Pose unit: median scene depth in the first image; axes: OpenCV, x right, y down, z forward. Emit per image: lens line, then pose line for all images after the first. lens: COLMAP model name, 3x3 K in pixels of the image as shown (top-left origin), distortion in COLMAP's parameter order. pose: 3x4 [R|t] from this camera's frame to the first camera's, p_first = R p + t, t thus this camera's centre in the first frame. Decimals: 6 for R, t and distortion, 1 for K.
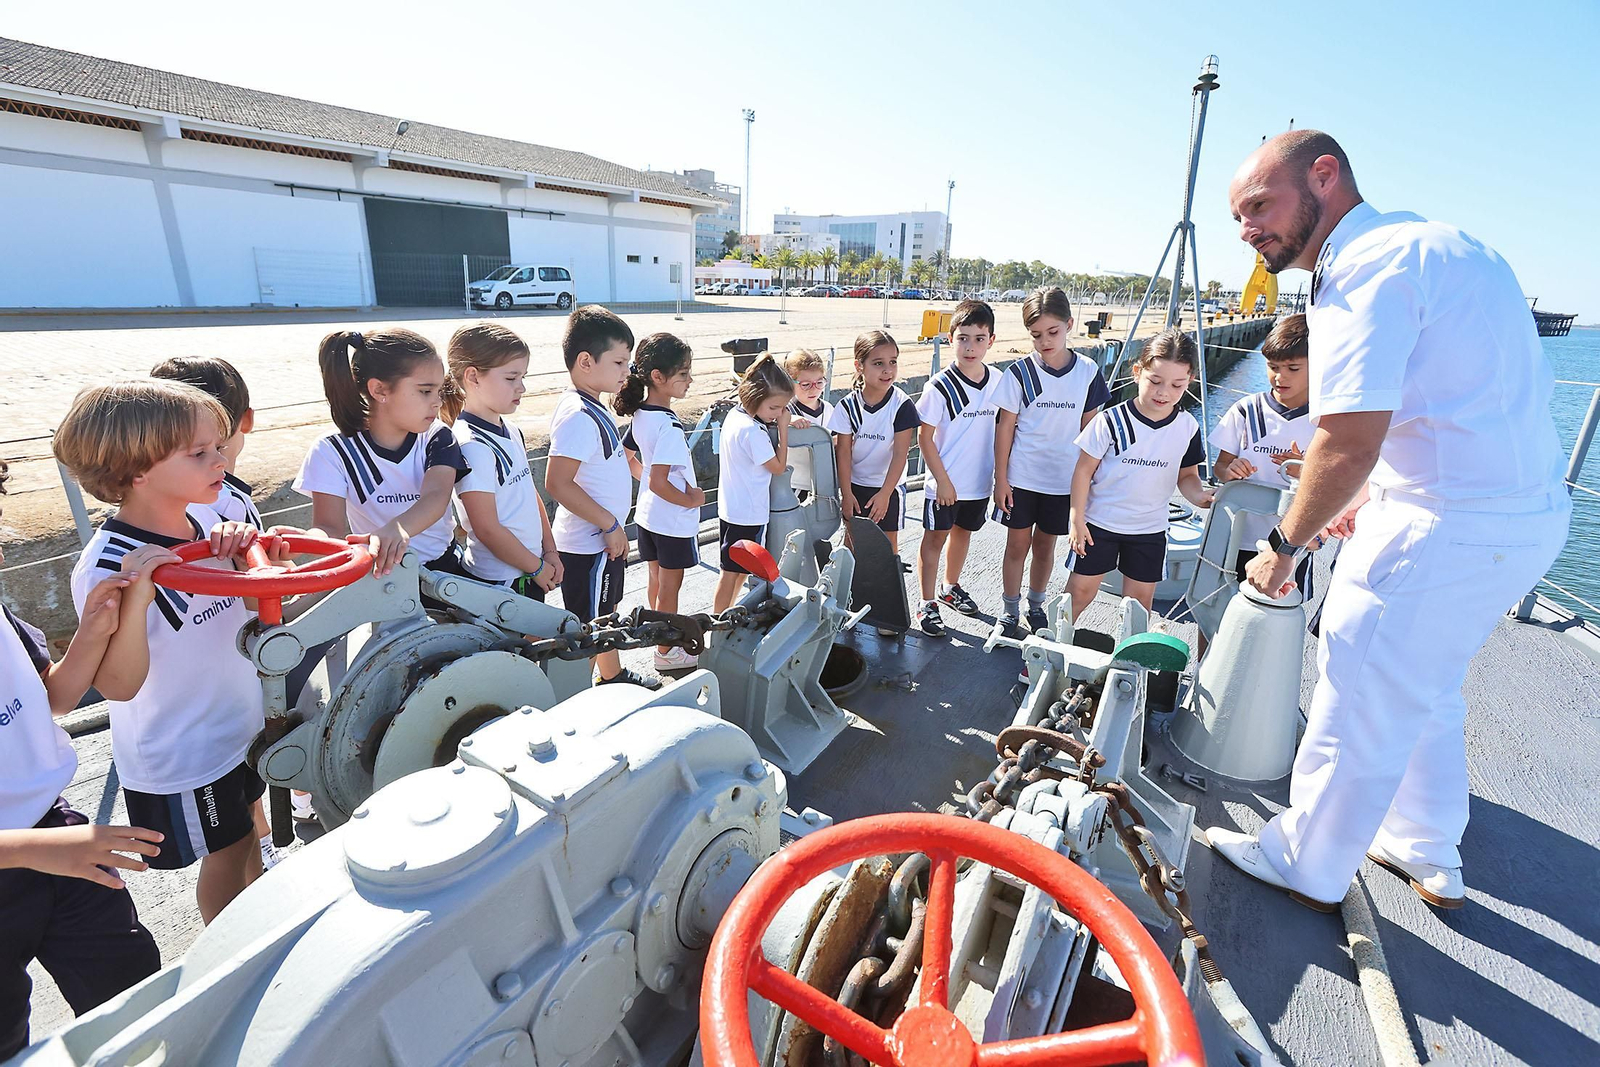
lens RADIAL K [[729.1, 0, 788.6], [0, 729.1, 558.3], [0, 0, 1]] dist [-0.074873, 0.032705]
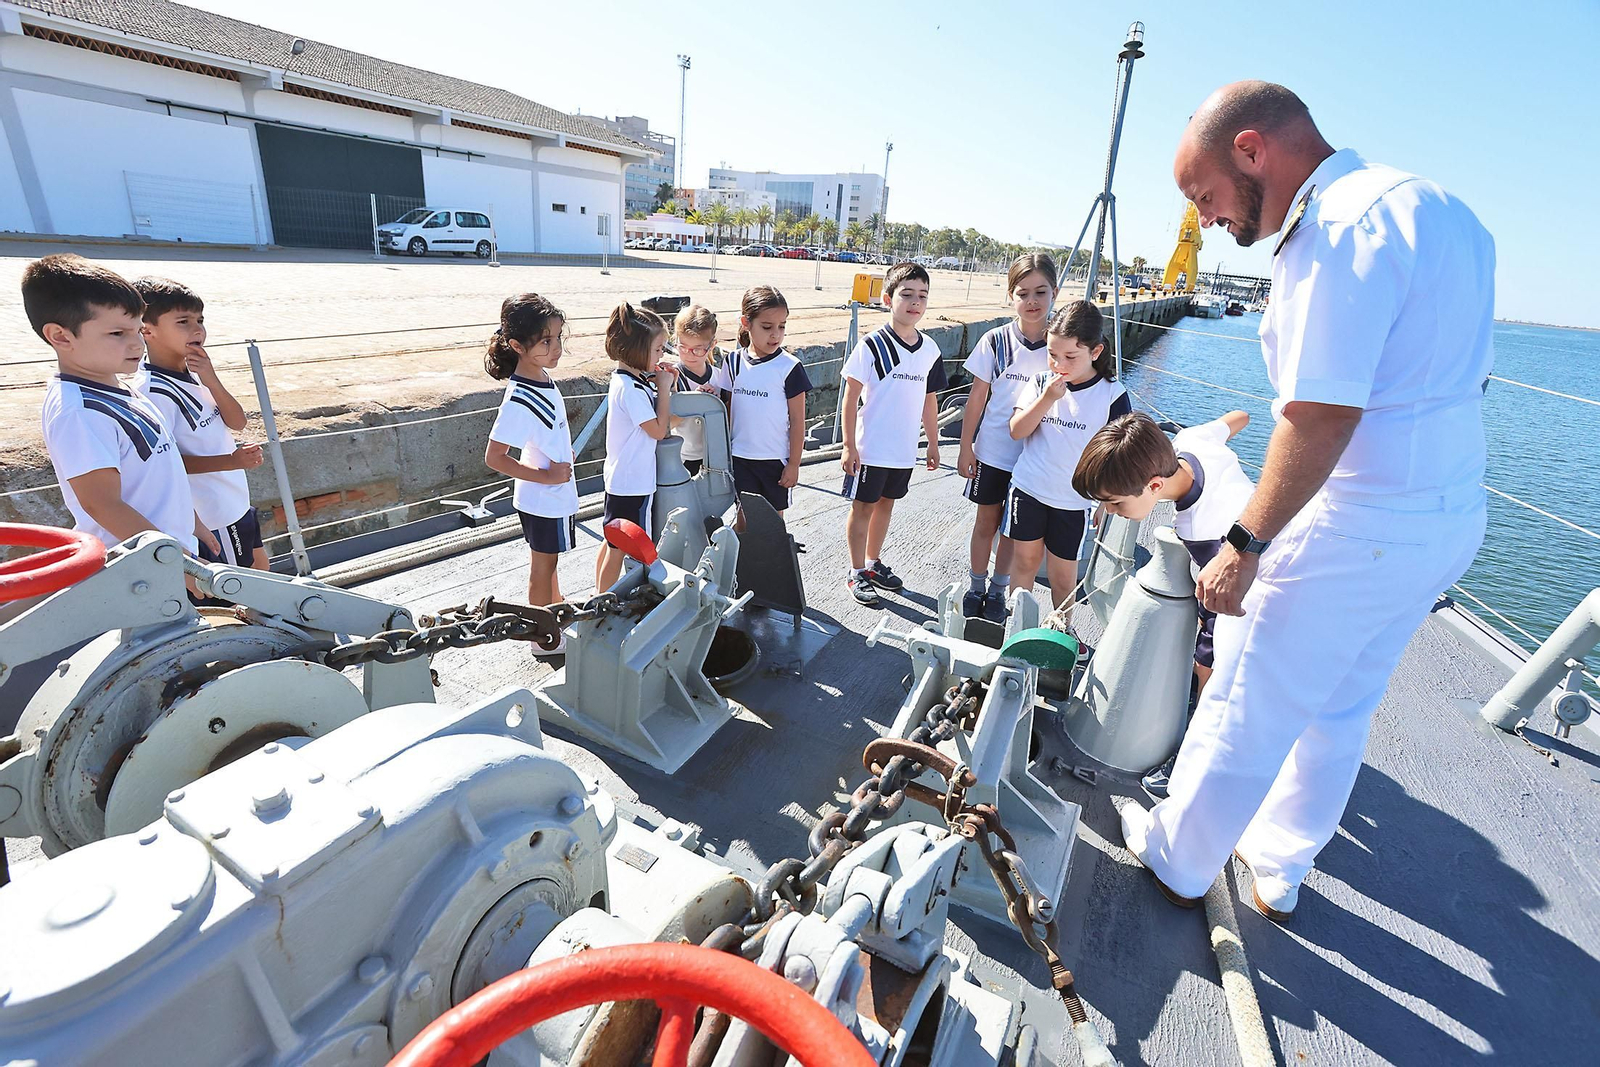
lens RADIAL K [[729.1, 0, 788.6], [0, 729.1, 558.3], [0, 0, 1]] dist [-0.074873, 0.032705]
pose [[0.995448, 0.007263, 0.095027, 0.072124], [-0.012018, 0.998699, 0.049564, -0.025953], [-0.094544, -0.050480, 0.994240, 0.076885]]
